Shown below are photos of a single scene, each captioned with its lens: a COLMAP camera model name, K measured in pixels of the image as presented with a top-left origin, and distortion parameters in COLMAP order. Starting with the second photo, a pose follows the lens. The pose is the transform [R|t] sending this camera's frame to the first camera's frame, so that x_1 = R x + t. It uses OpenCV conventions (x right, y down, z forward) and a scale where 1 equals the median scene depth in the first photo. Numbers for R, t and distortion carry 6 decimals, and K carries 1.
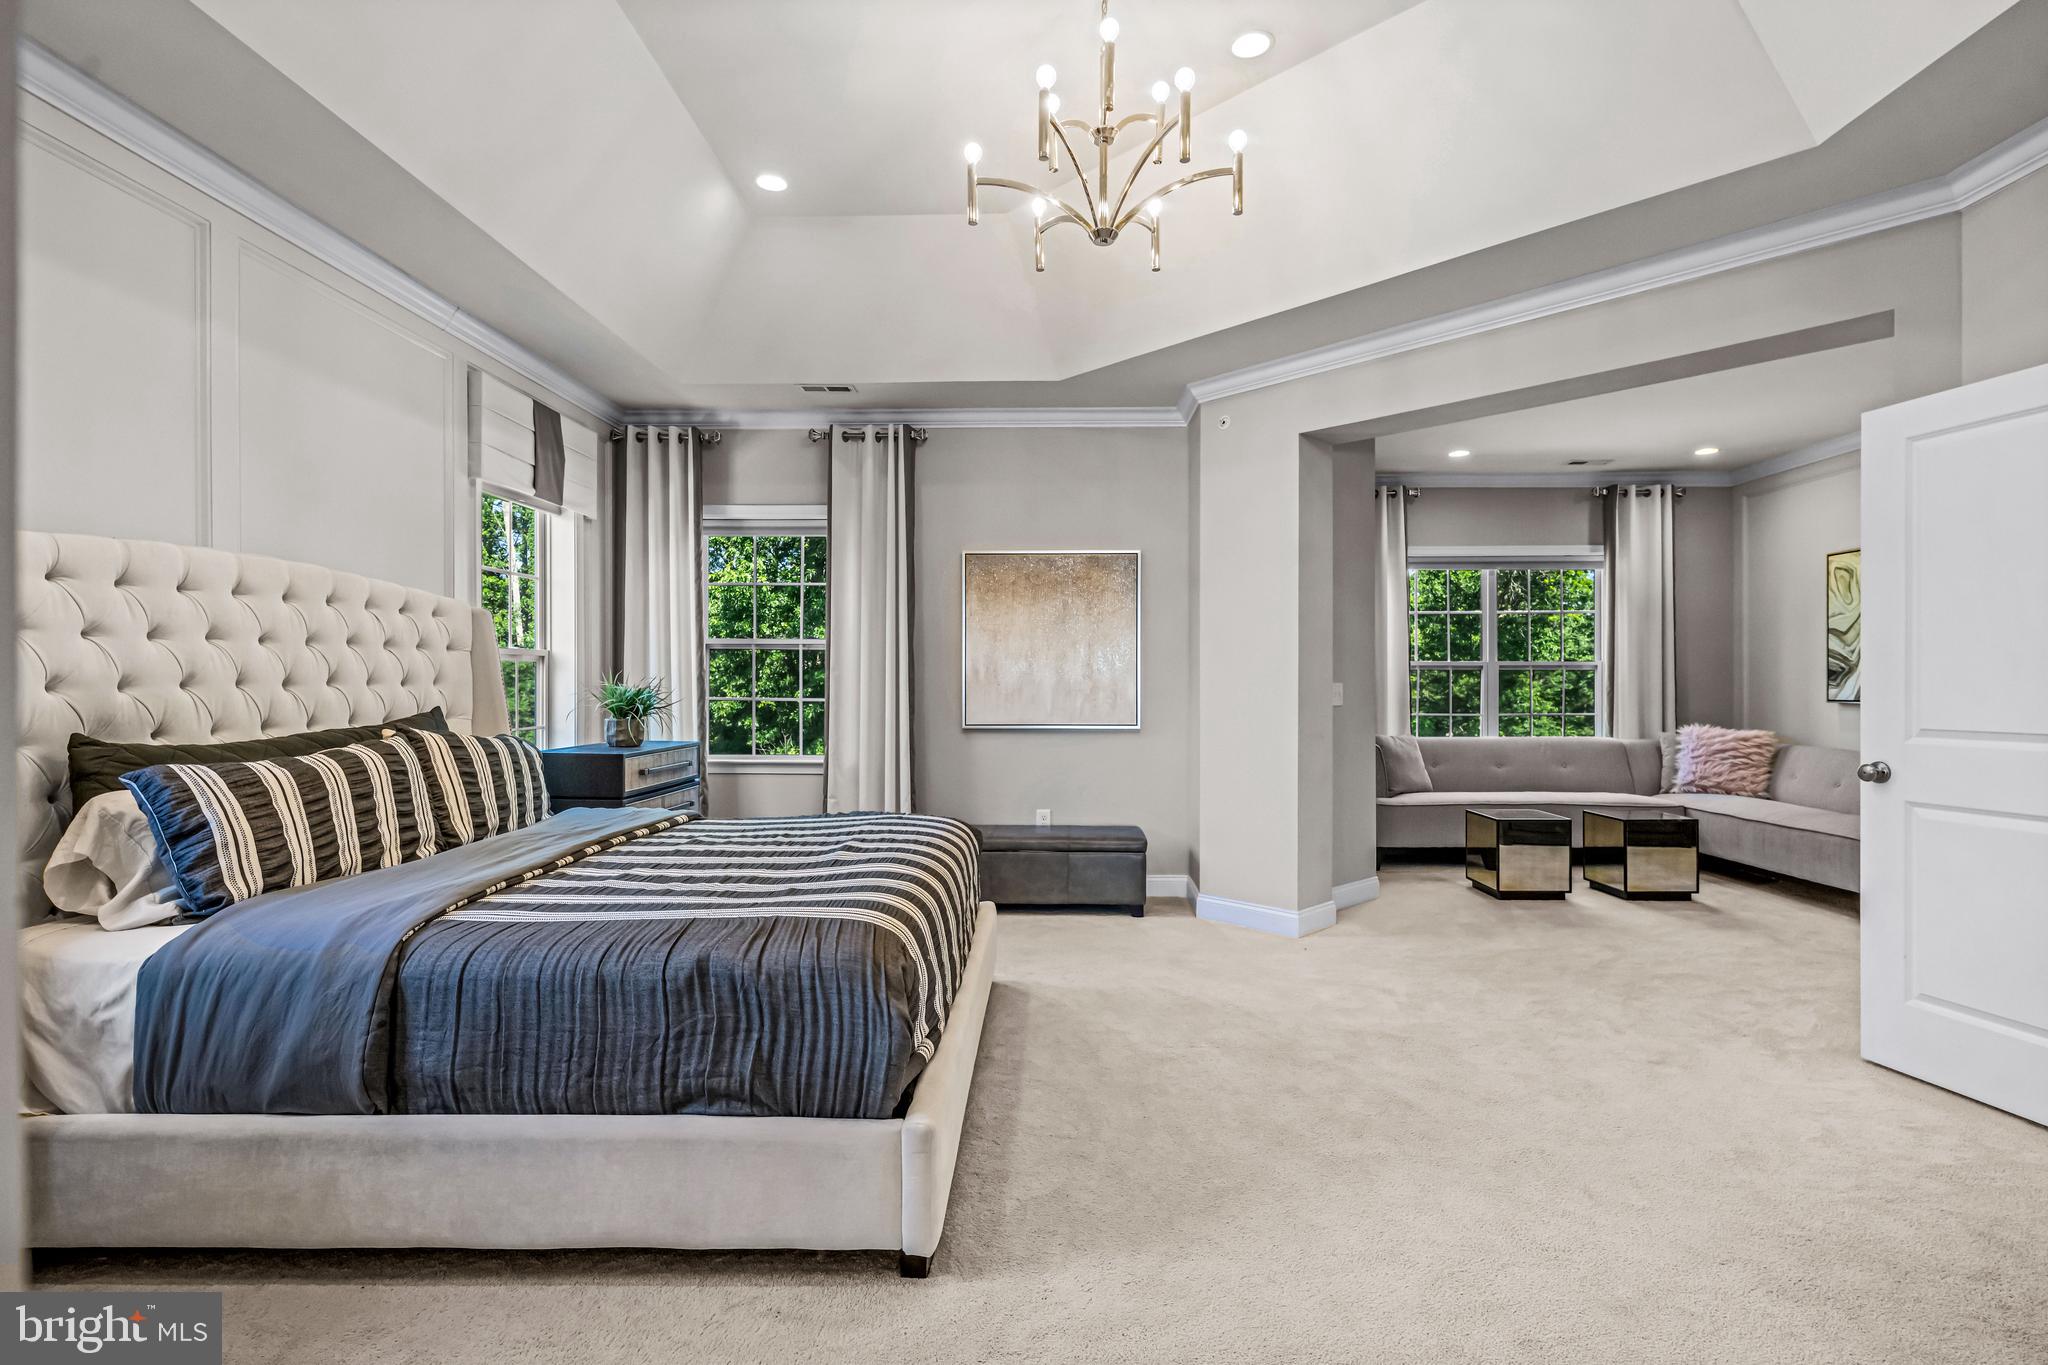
lens RADIAL K [[991.0, 0, 1023.0], [0, 991.0, 678.1], [0, 0, 1]] dist [0.000798, 0.000496]
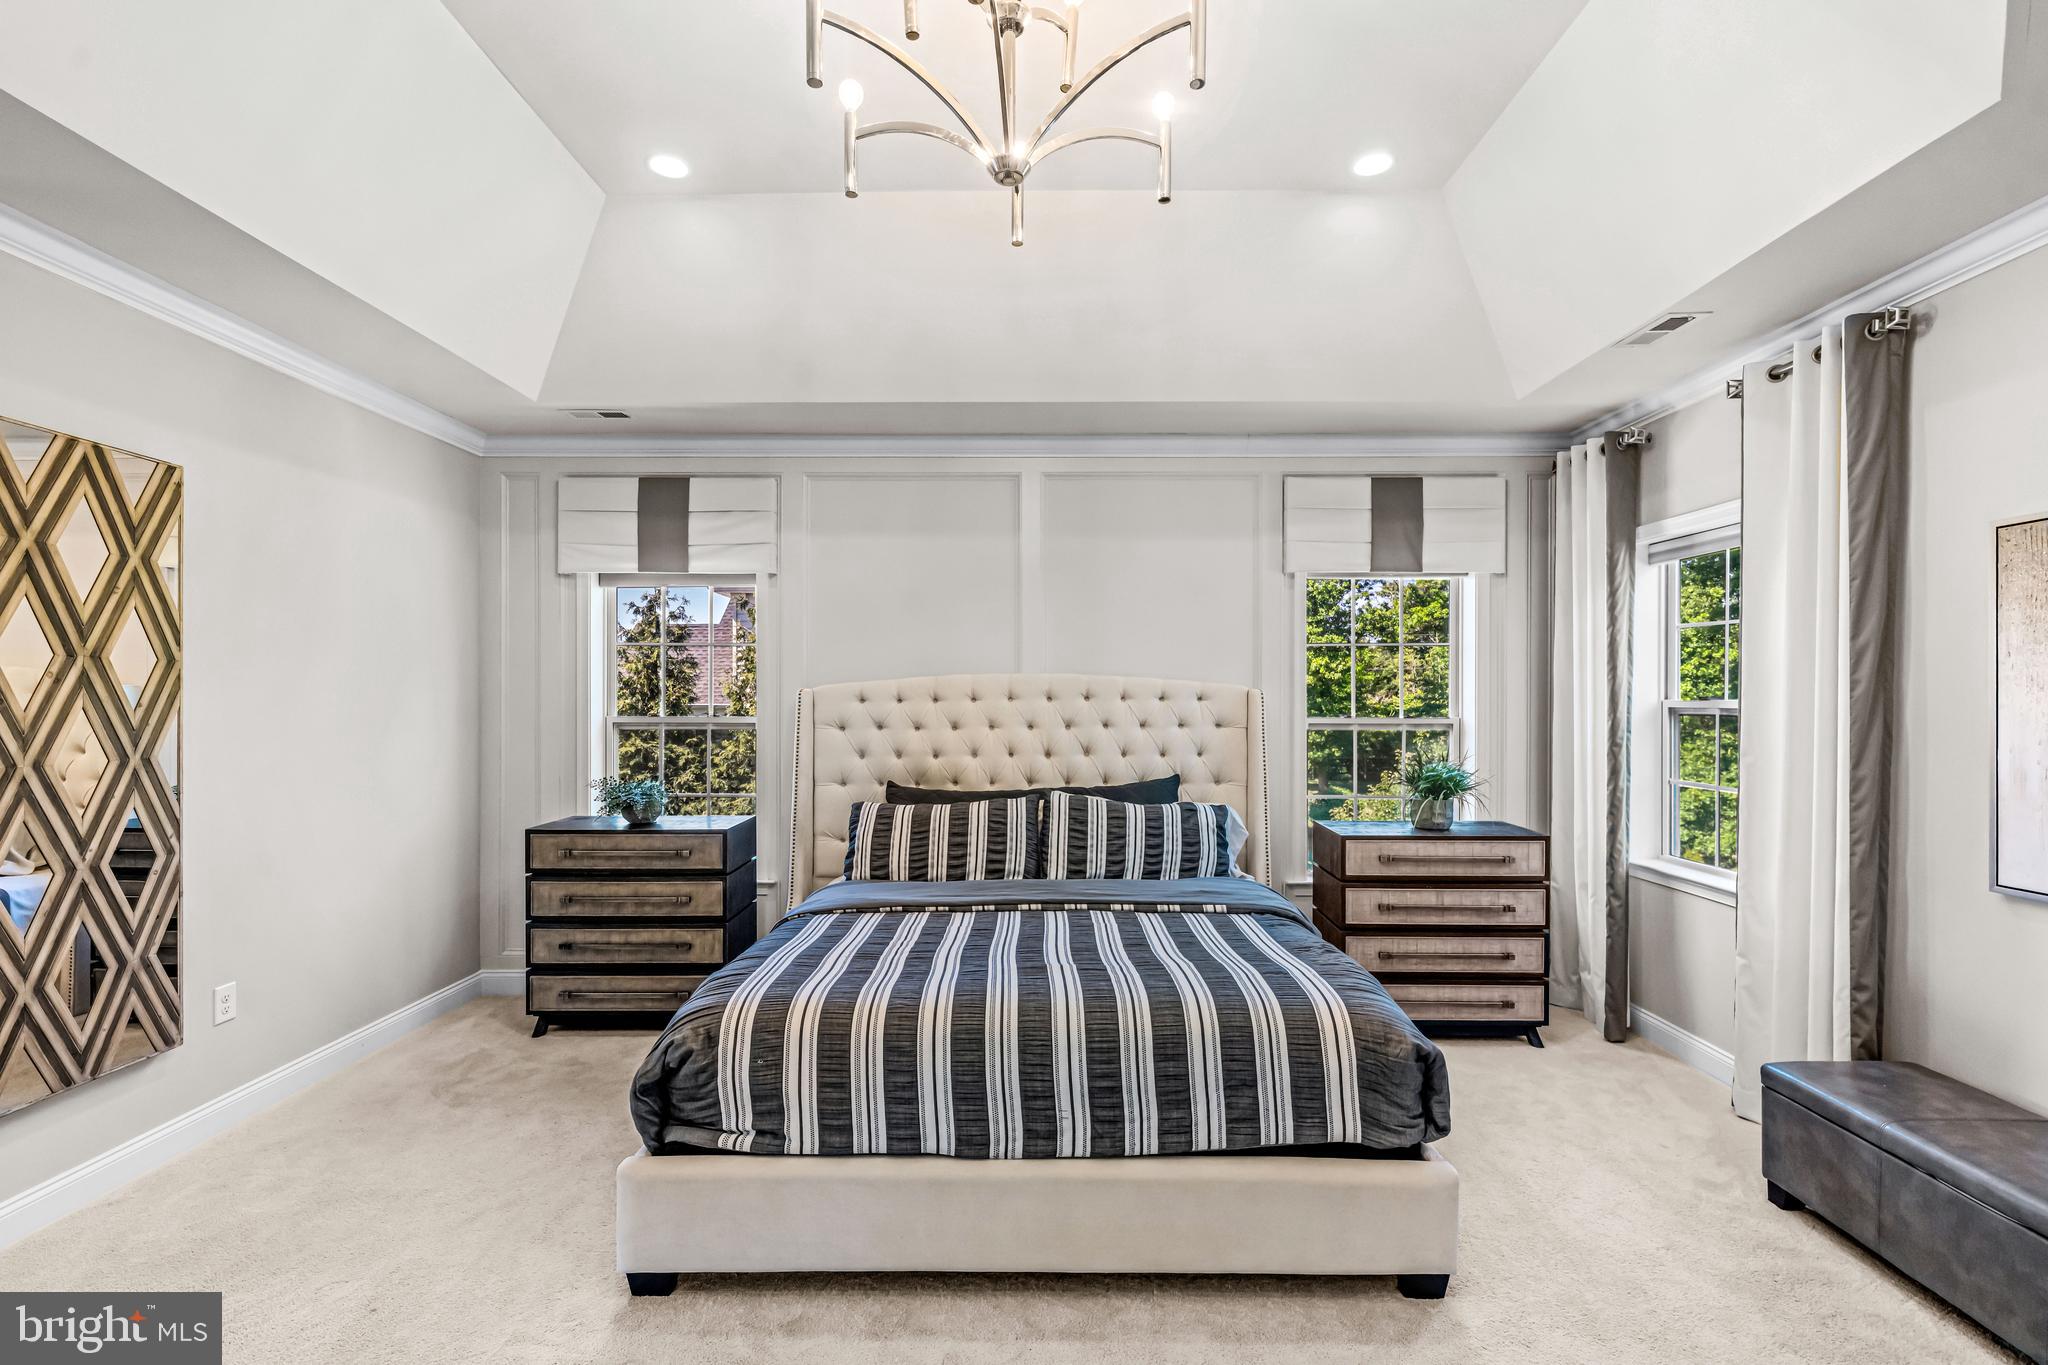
lens RADIAL K [[909.4, 0, 1030.6], [0, 909.4, 695.6], [0, 0, 1]] dist [0.001808, -0.000325]
pose [[0.023703, -0.008238, -0.999685, 0.416861], [0.001573, 0.999965, -0.008203, -0.046873], [0.999718, -0.001378, 0.023715, 0.597727]]
